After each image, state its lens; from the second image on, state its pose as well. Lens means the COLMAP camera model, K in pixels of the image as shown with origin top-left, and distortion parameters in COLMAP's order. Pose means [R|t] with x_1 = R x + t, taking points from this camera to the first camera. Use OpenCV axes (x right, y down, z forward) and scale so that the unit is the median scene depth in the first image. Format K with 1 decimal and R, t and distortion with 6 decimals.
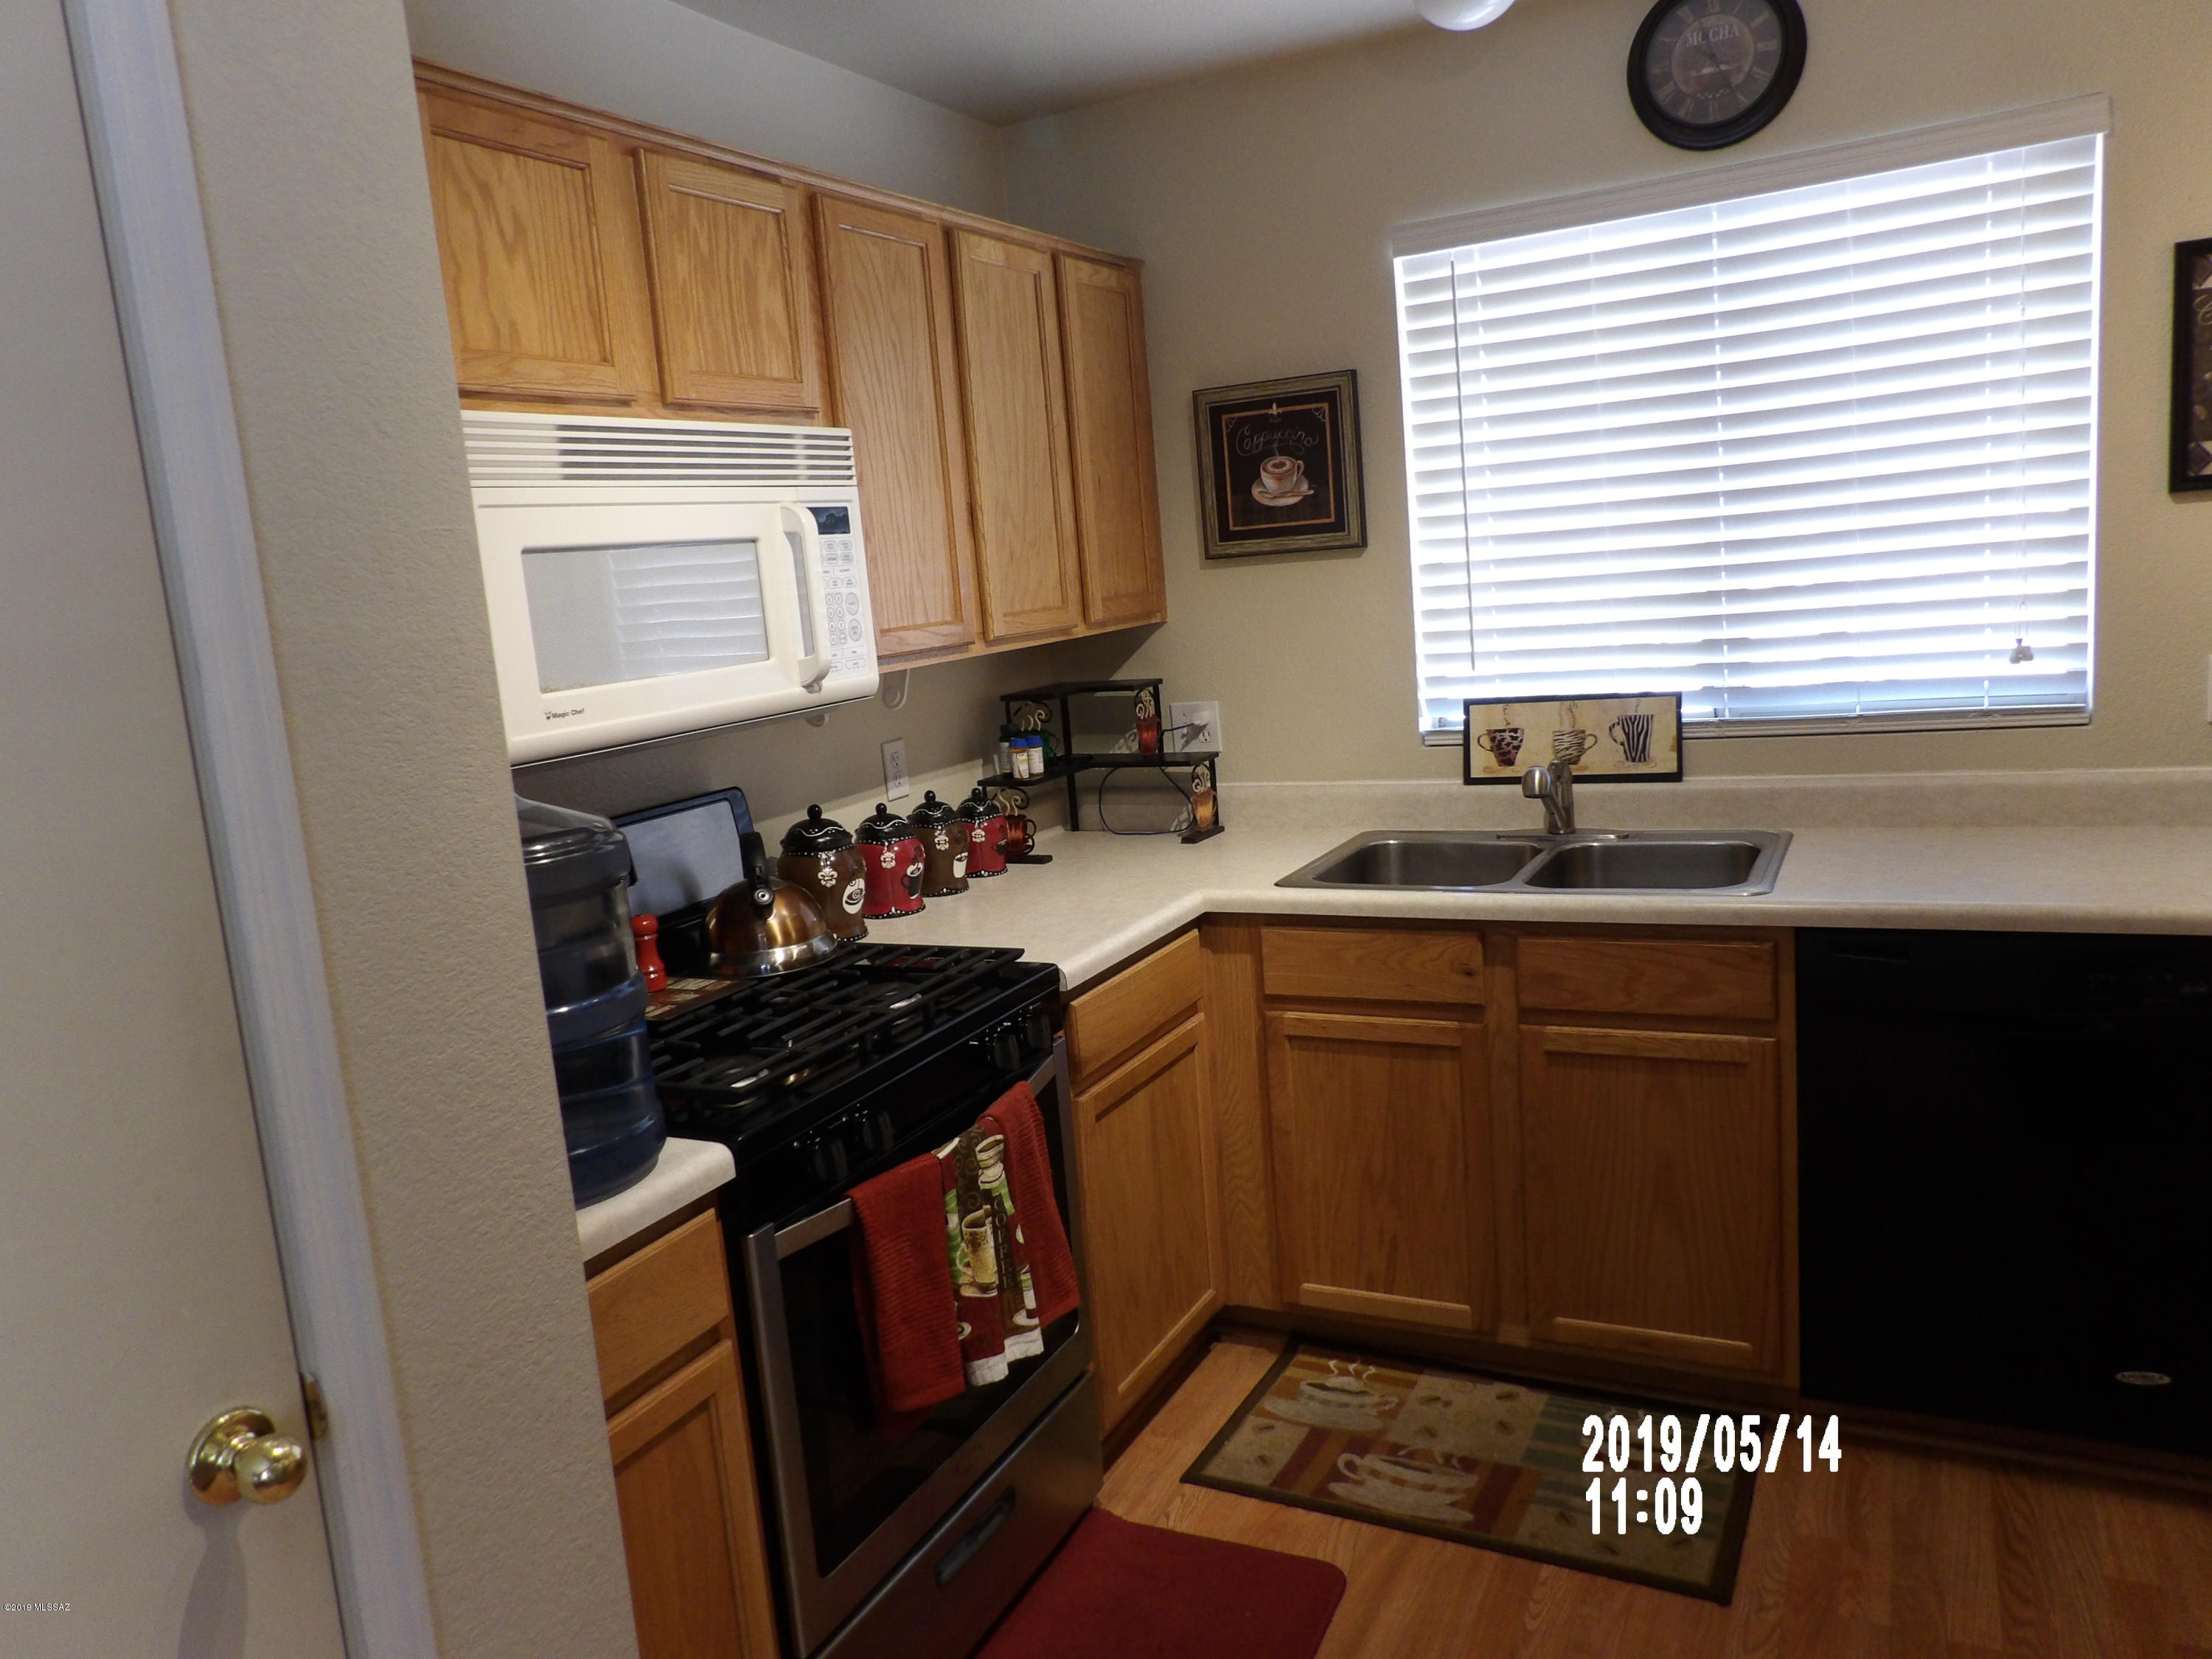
lens RADIAL K [[1597.5, 0, 1089.3], [0, 1597.5, 824.9], [0, 0, 1]] dist [-0.022730, 0.038498]
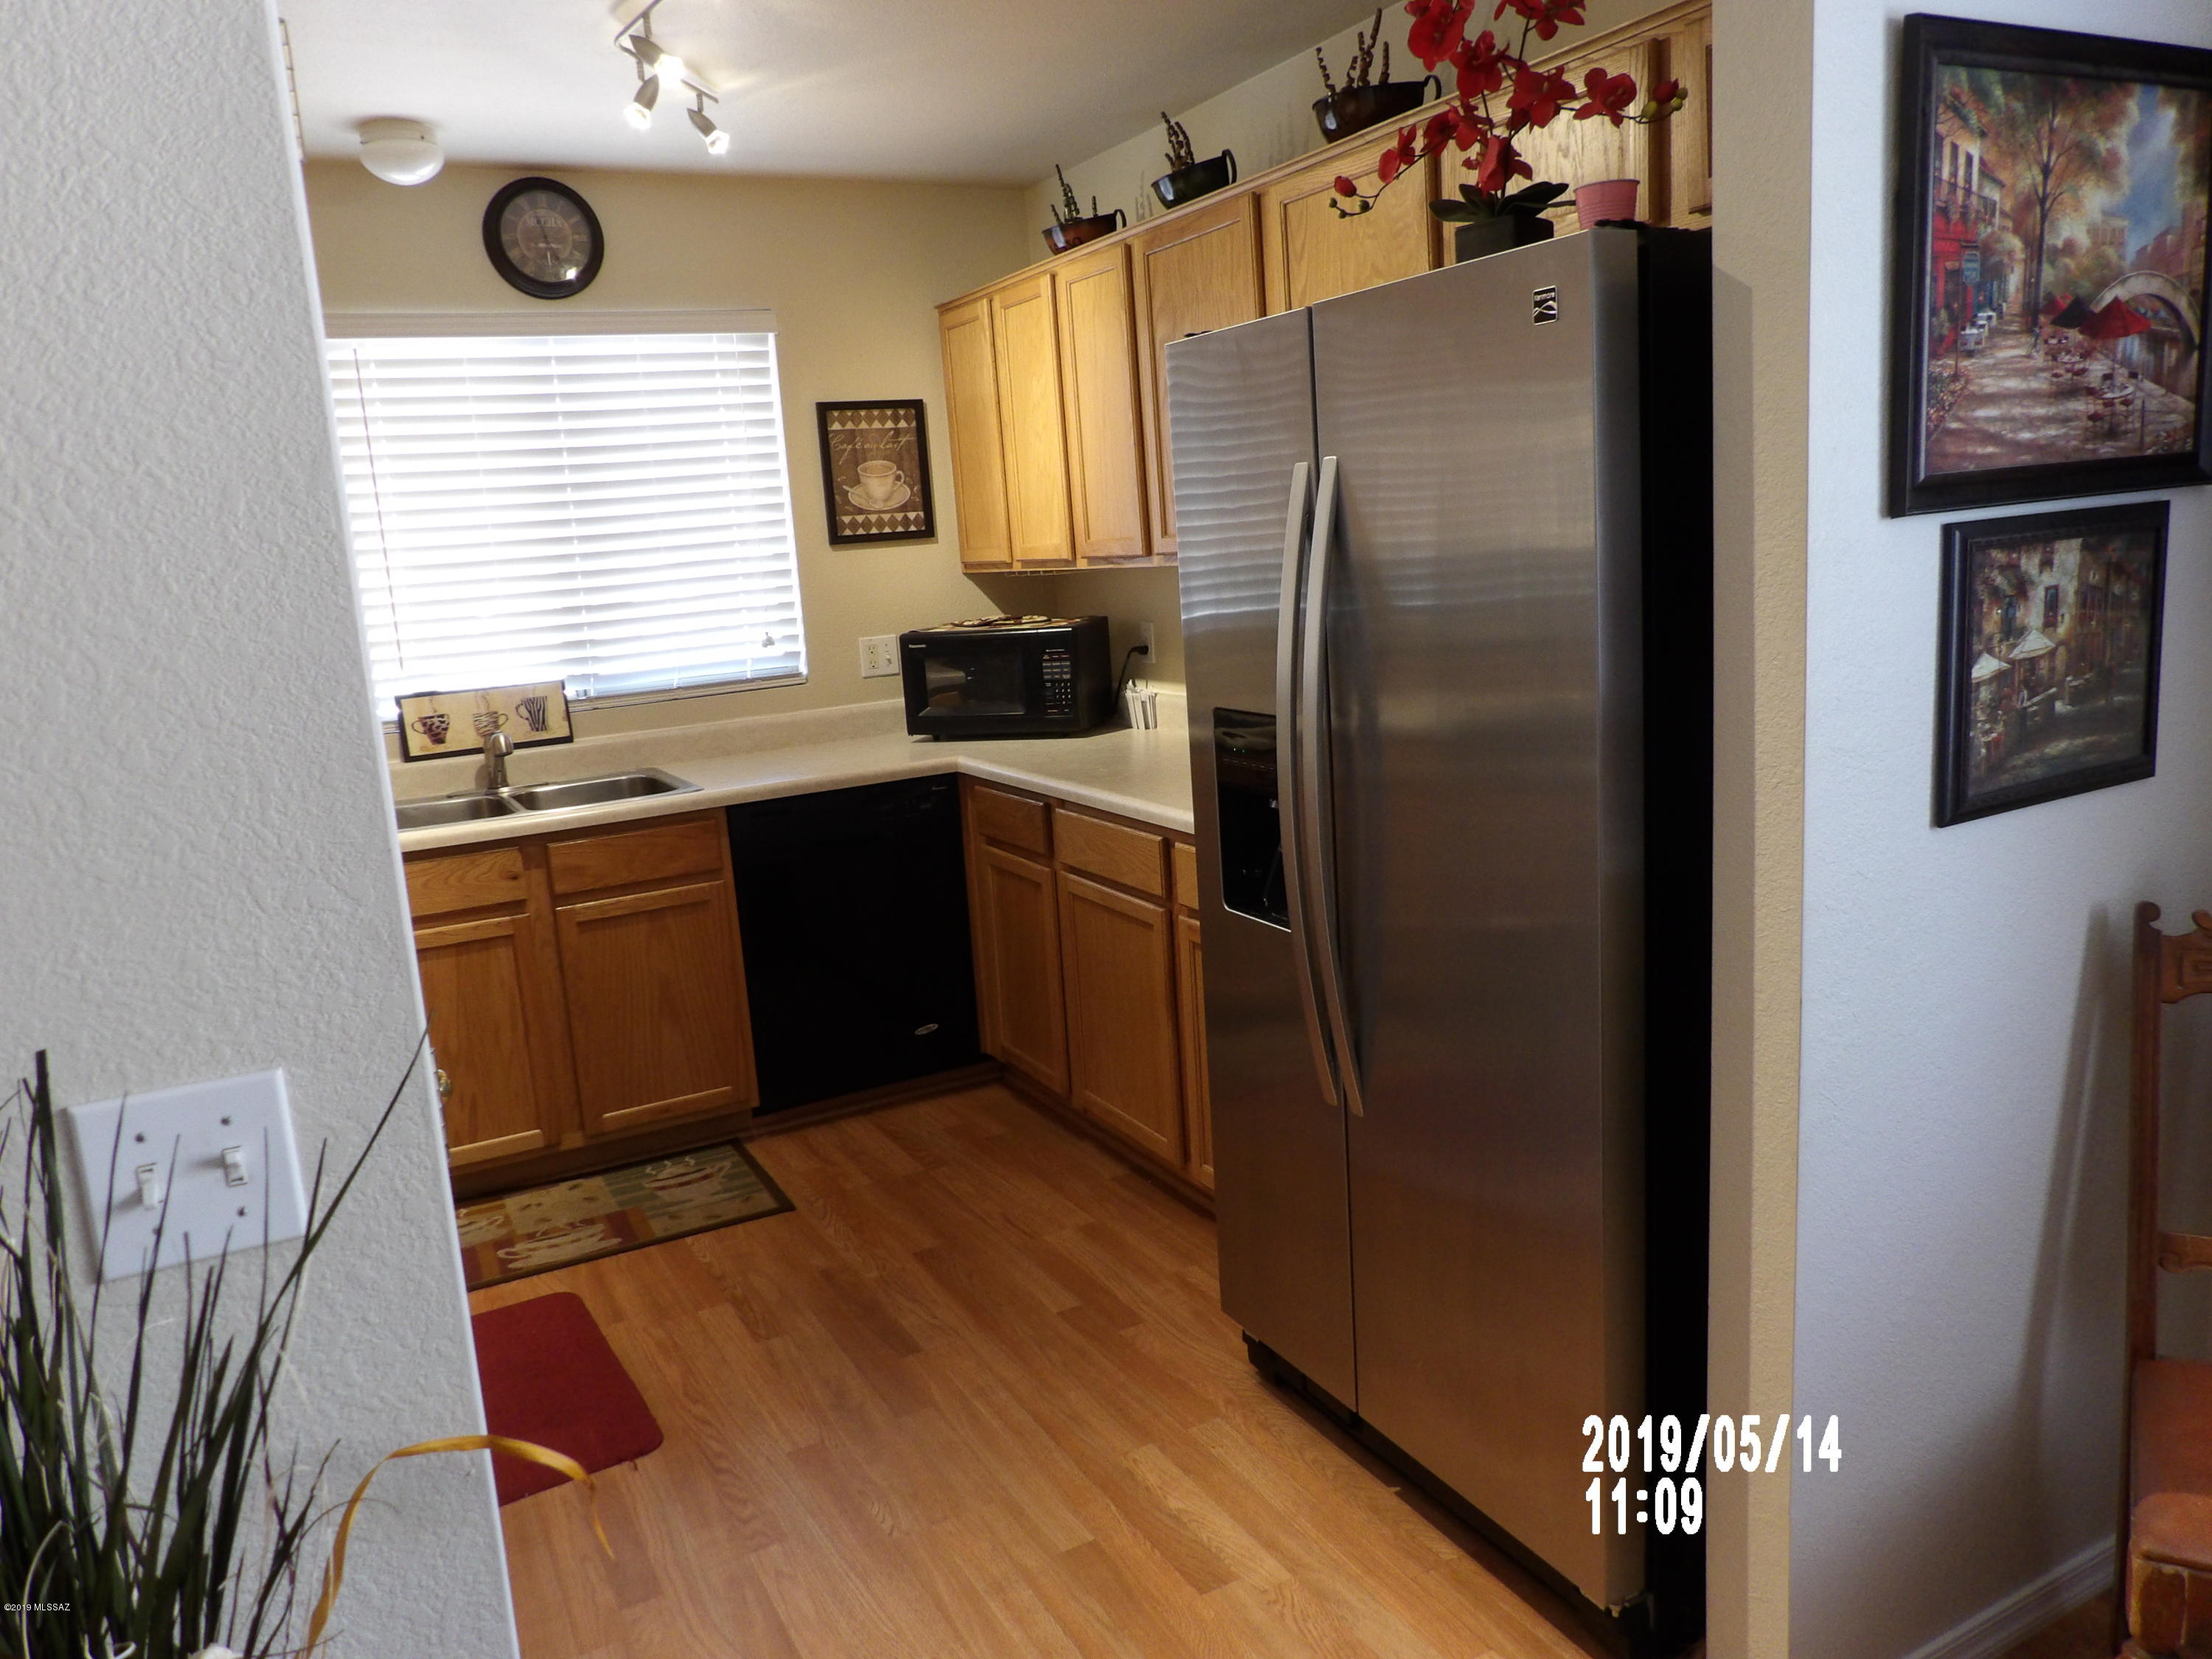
lens RADIAL K [[1597.5, 0, 1101.4], [0, 1597.5, 817.5], [0, 0, 1]] dist [-0.022730, 0.038498]
pose [[0.566380, -0.102610, 0.817731, -0.569103], [0.152466, 0.988138, 0.018392, 0.091641], [-0.809918, 0.114259, 0.575306, -0.184755]]
